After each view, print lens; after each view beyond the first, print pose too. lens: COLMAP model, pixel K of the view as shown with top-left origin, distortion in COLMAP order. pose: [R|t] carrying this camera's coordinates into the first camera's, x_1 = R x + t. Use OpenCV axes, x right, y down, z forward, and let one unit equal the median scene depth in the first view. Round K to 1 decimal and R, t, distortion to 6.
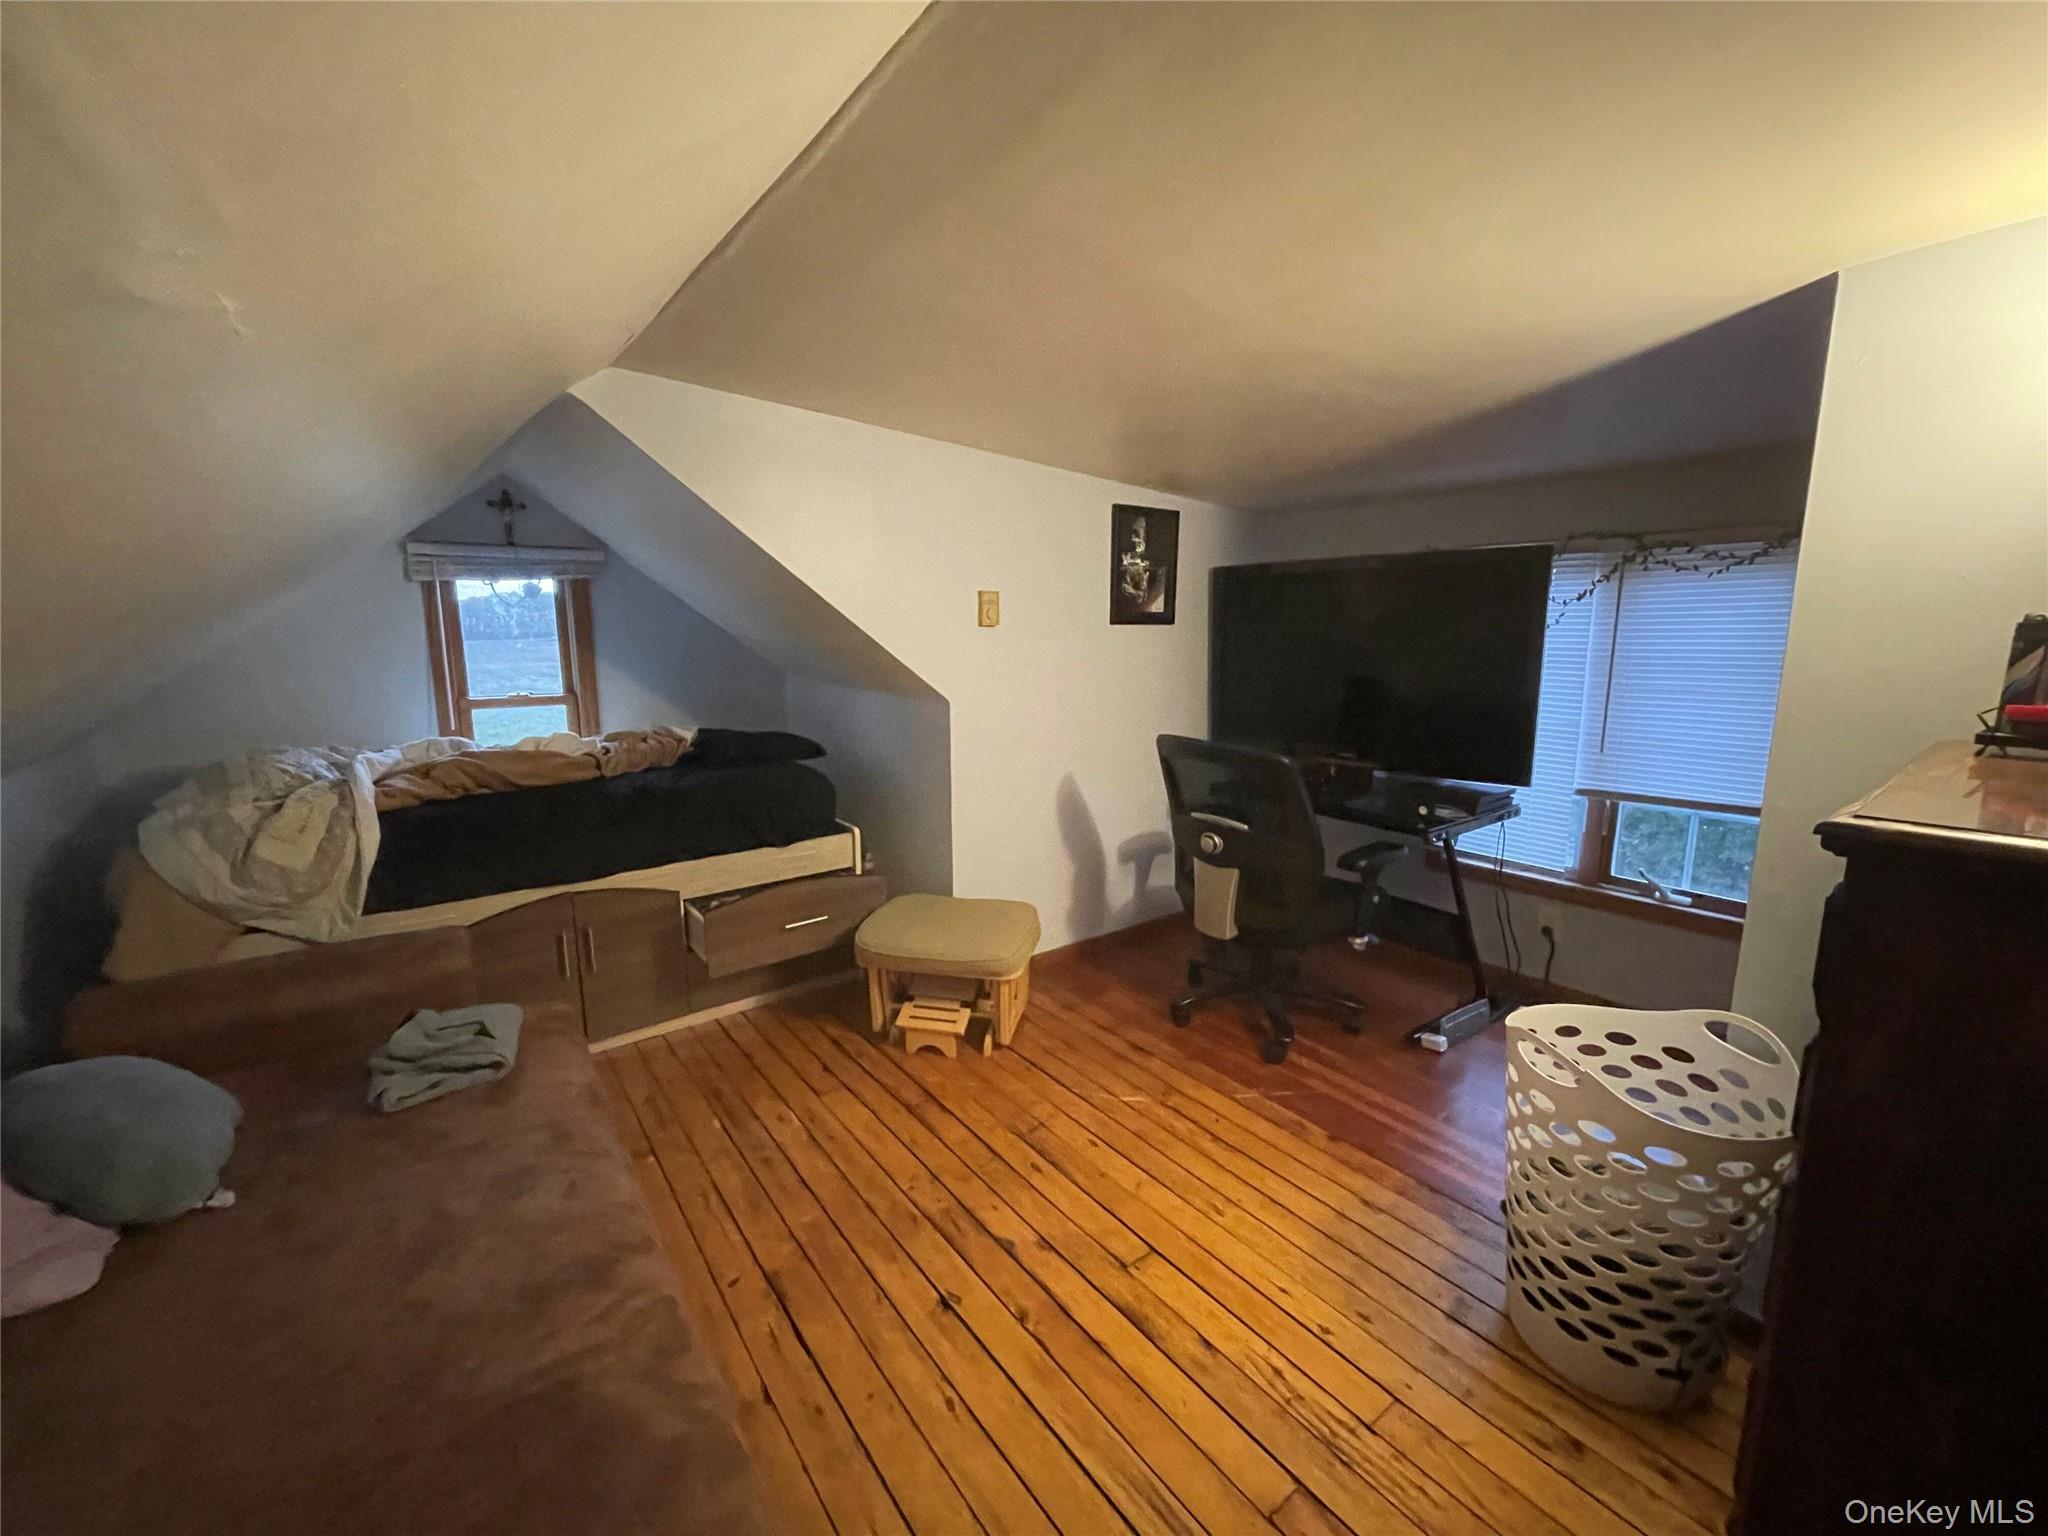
lens RADIAL K [[822.2, 0, 1023.6], [0, 822.2, 770.3], [0, 0, 1]] dist [-0.000244, -0.000025]
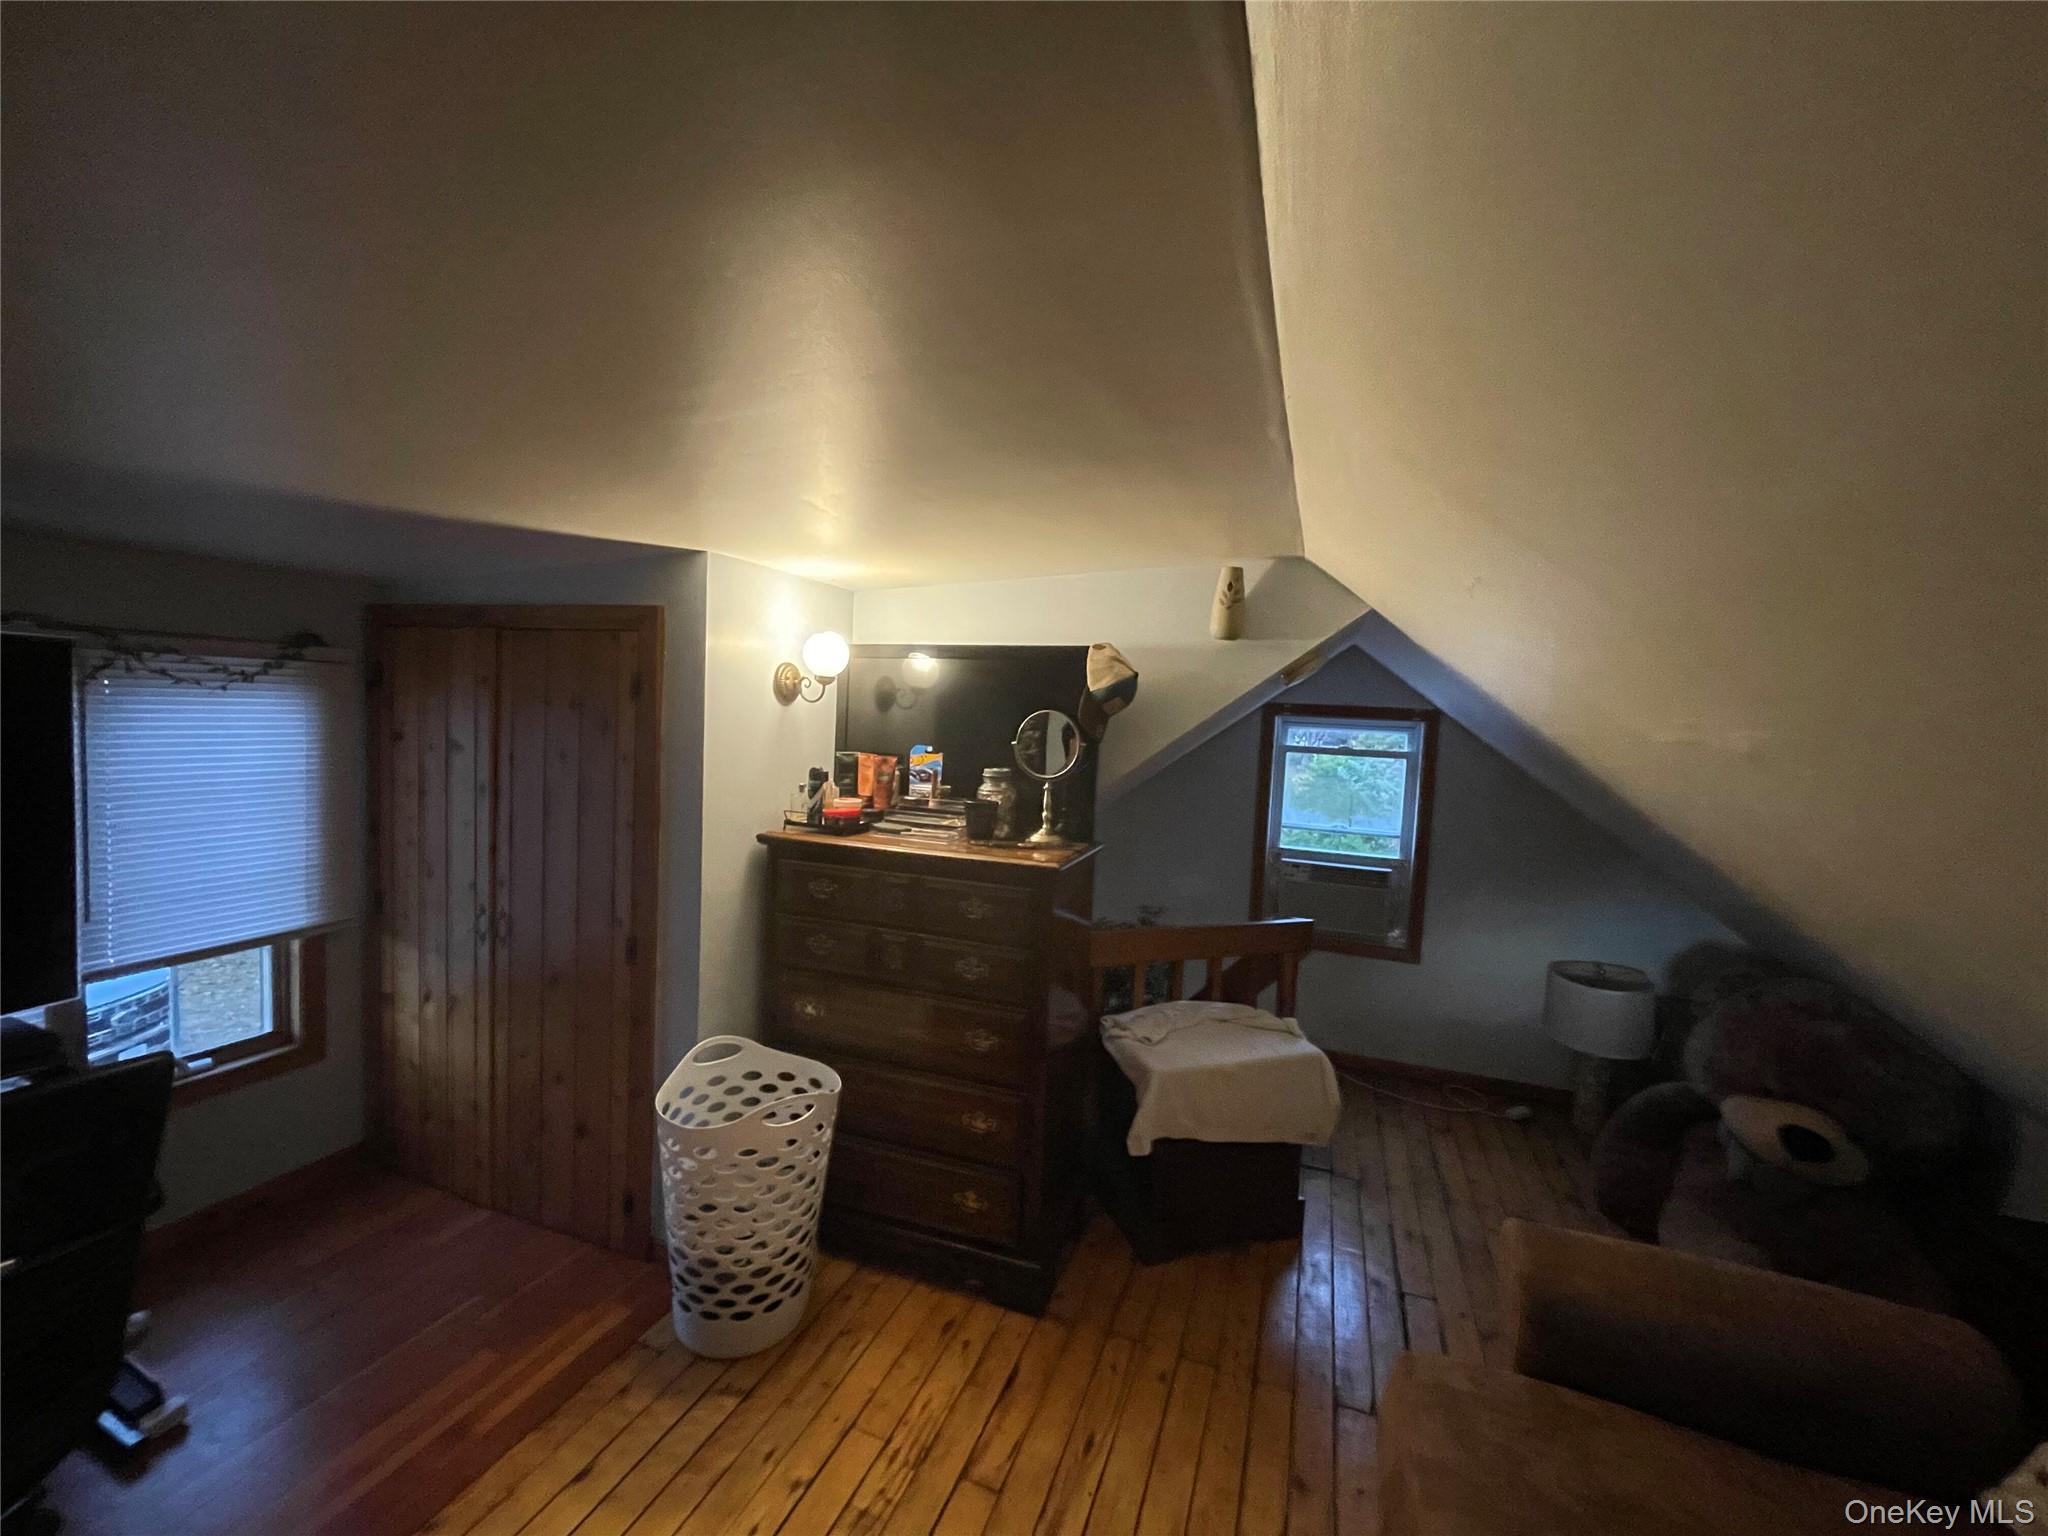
lens RADIAL K [[822.2, 0, 1023.4], [0, 822.2, 763.5], [0, 0, 1]] dist [-0.000244, -0.000025]
pose [[-0.536565, -0.072355, 0.840751, -0.570018], [0.099319, 0.983978, 0.148066, -0.315797], [-0.837994, 0.162950, -0.520782, 1.148481]]
